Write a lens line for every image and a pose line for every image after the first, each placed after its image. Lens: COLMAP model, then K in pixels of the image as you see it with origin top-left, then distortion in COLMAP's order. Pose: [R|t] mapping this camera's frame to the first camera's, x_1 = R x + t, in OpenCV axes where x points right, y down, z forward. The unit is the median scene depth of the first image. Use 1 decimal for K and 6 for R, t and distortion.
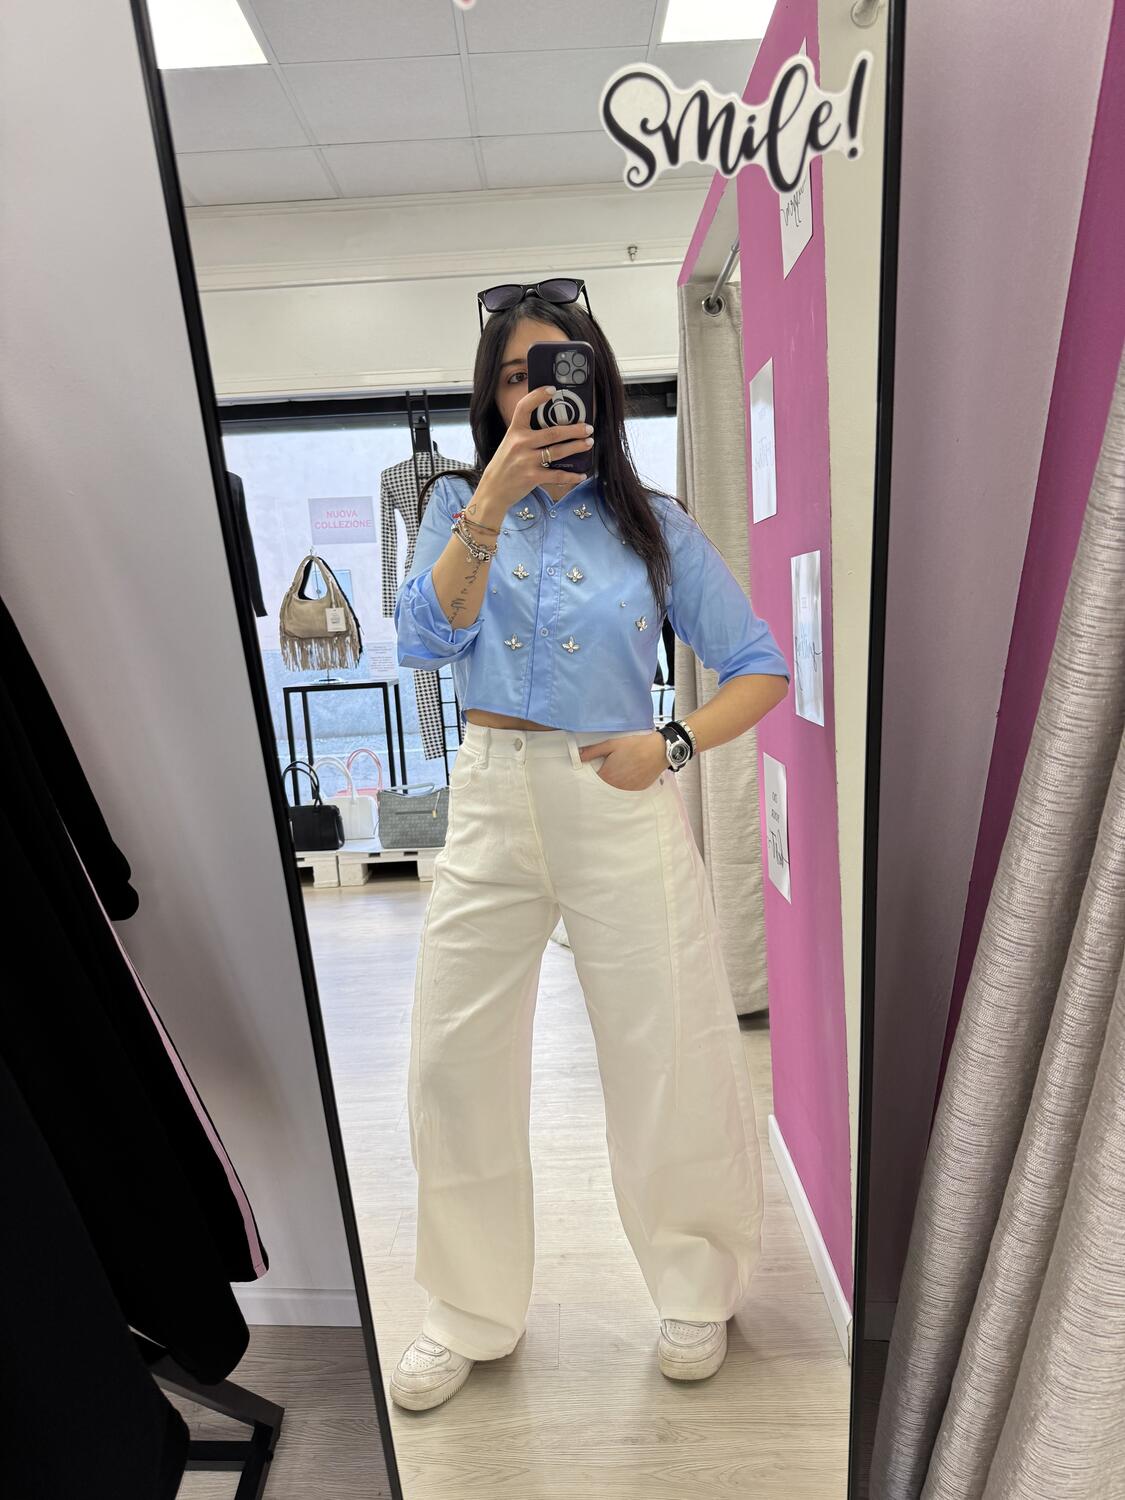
lens RADIAL K [[1119.1, 0, 582.4], [0, 1119.1, 780.9], [0, 0, 1]] dist [0.054037, -0.106517]
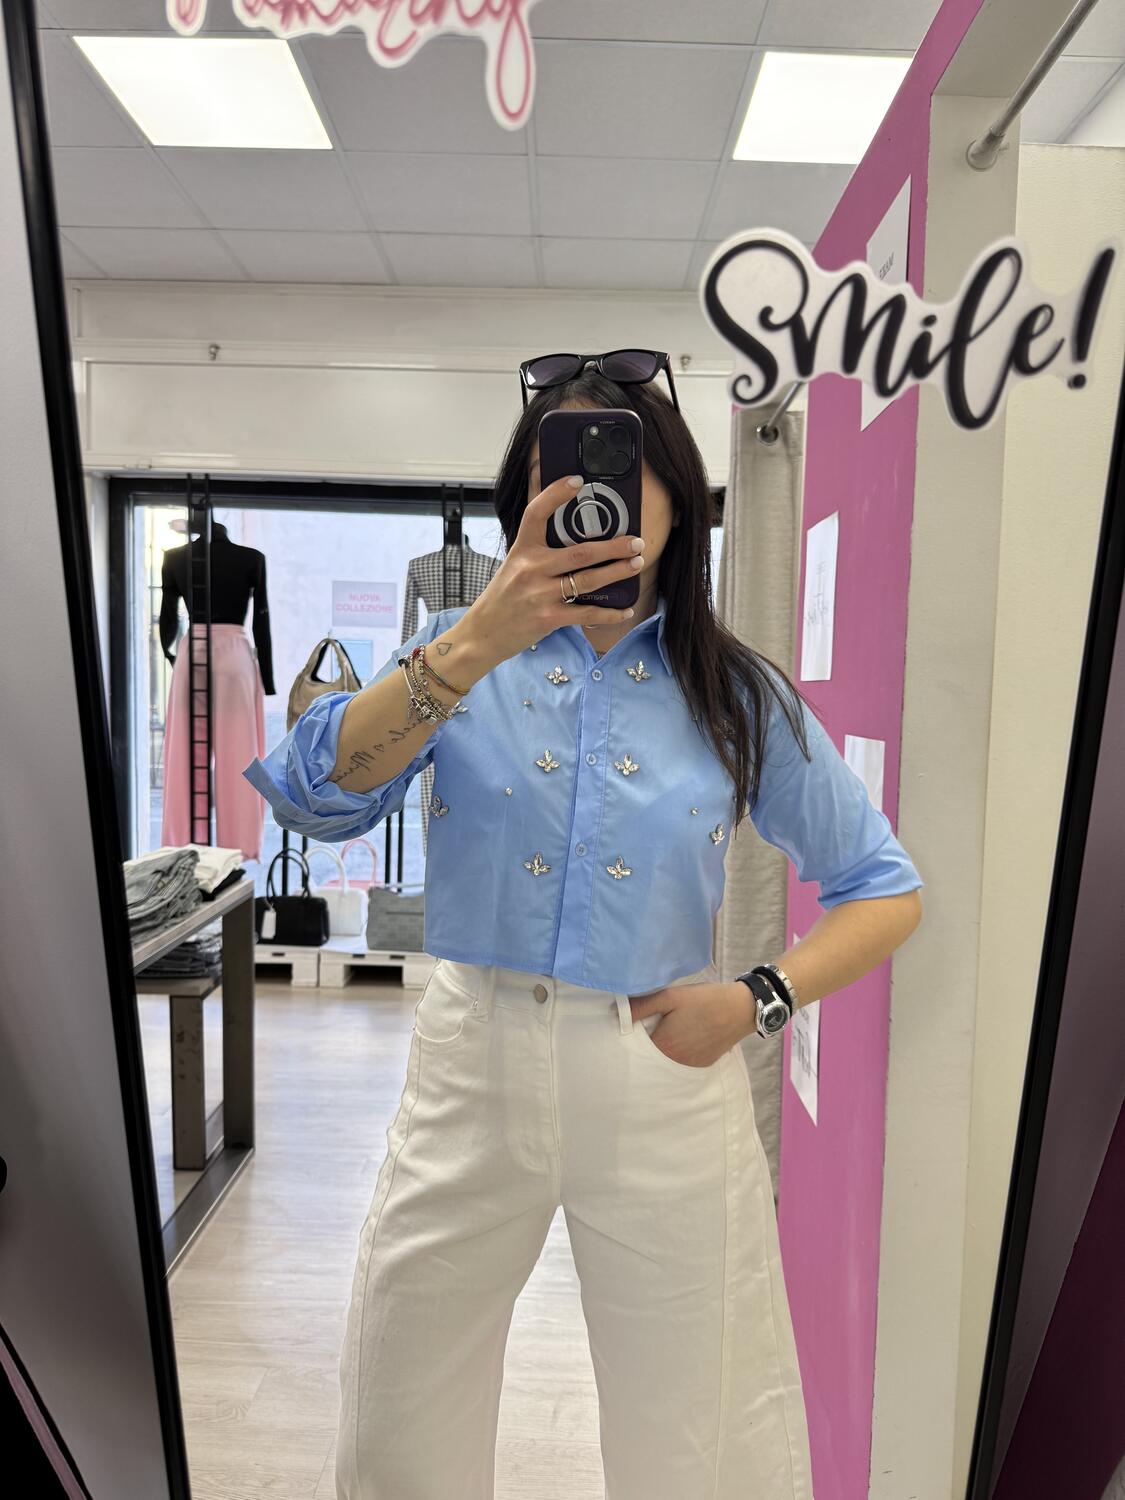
lens RADIAL K [[1121.5, 0, 562.5], [0, 1121.5, 750.0], [0, 0, 1]] dist [0.172080, -0.371591]
pose [[0.995689, 0.087921, -0.029560, -0.005570], [-0.090330, 0.991504, -0.093594, -0.061264], [0.021080, 0.095861, 0.995171, 0.083680]]
